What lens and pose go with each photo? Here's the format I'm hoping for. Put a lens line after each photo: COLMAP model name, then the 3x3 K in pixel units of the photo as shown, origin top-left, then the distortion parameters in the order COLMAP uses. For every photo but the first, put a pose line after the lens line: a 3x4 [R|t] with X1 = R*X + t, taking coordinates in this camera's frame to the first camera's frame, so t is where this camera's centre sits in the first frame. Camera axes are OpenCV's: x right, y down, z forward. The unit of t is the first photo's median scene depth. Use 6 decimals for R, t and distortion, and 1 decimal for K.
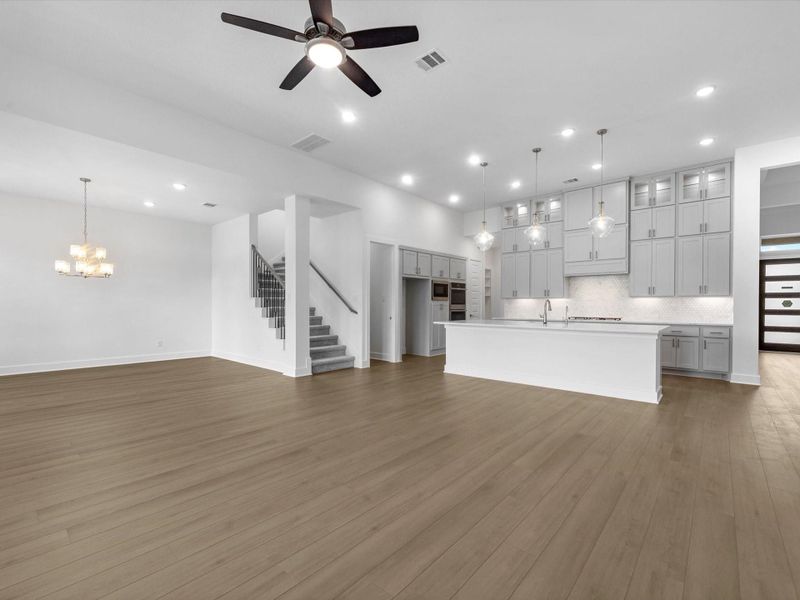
lens RADIAL K [[364.3, 0, 401.2], [0, 364.3, 304.0], [0, 0, 1]] dist [0.002135, 0.000656]
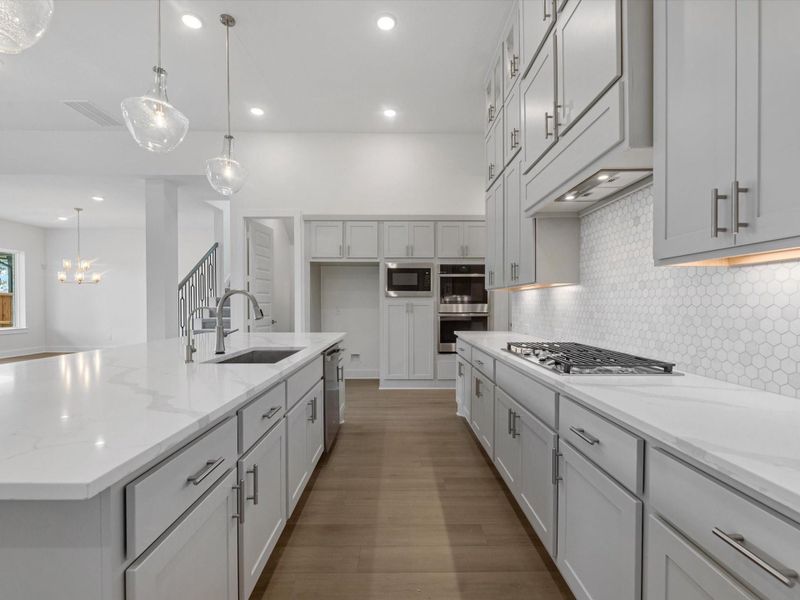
lens RADIAL K [[364.3, 0, 401.2], [0, 364.3, 304.0], [0, 0, 1]] dist [0.002135, 0.000656]
pose [[0.664177, 0.000863, -0.747575, 0.537713], [0.001417, 0.999996, 0.002413, 0.000158], [0.747574, -0.002662, 0.664173, 0.600682]]
